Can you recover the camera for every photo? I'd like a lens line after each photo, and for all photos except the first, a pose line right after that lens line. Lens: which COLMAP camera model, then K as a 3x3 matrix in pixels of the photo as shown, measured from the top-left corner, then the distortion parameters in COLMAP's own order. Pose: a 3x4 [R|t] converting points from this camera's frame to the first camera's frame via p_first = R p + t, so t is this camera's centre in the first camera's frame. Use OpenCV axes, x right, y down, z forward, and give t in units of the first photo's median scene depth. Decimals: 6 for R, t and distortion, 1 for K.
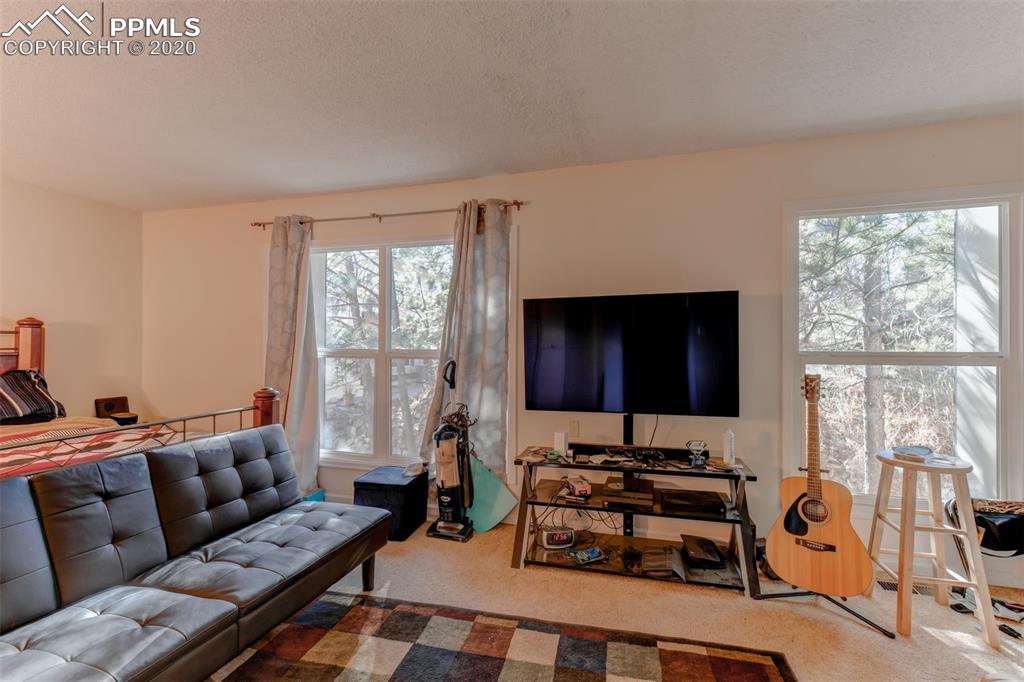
lens RADIAL K [[475.5, 0, 532.0], [0, 475.5, 341.1], [0, 0, 1]] dist [0.013522, -0.000300]
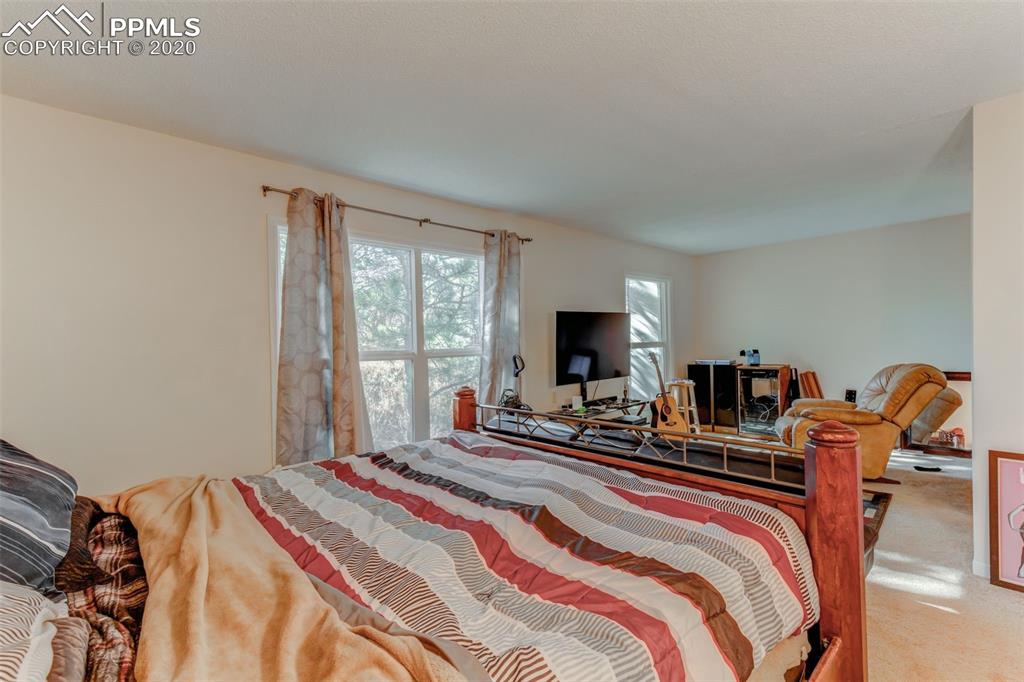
lens RADIAL K [[475.5, 0, 532.0], [0, 475.5, 341.1], [0, 0, 1]] dist [0.013522, -0.000300]
pose [[0.474287, -0.014847, 0.880245, -1.385125], [0.013939, 0.999859, 0.009354, -0.009684], [-0.880260, 0.007833, 0.474427, 0.375638]]
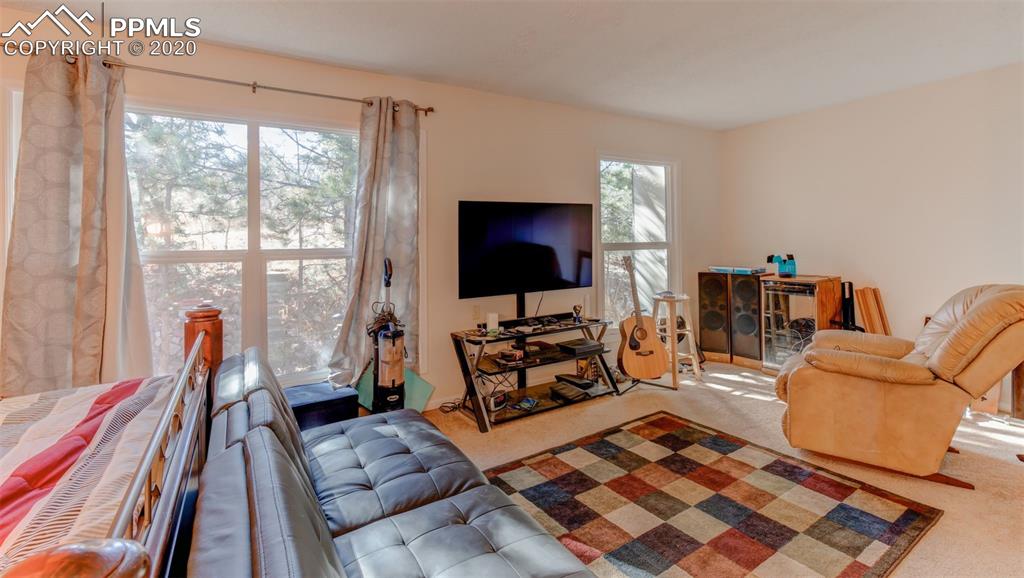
lens RADIAL K [[487.6, 0, 518.2], [0, 487.6, 240.4], [0, 0, 1]] dist [0.014650, 0.000282]
pose [[0.650879, -0.012362, 0.759081, -0.819083], [0.006678, 0.999922, 0.010558, -0.005855], [-0.759152, -0.001803, 0.650911, 0.146456]]
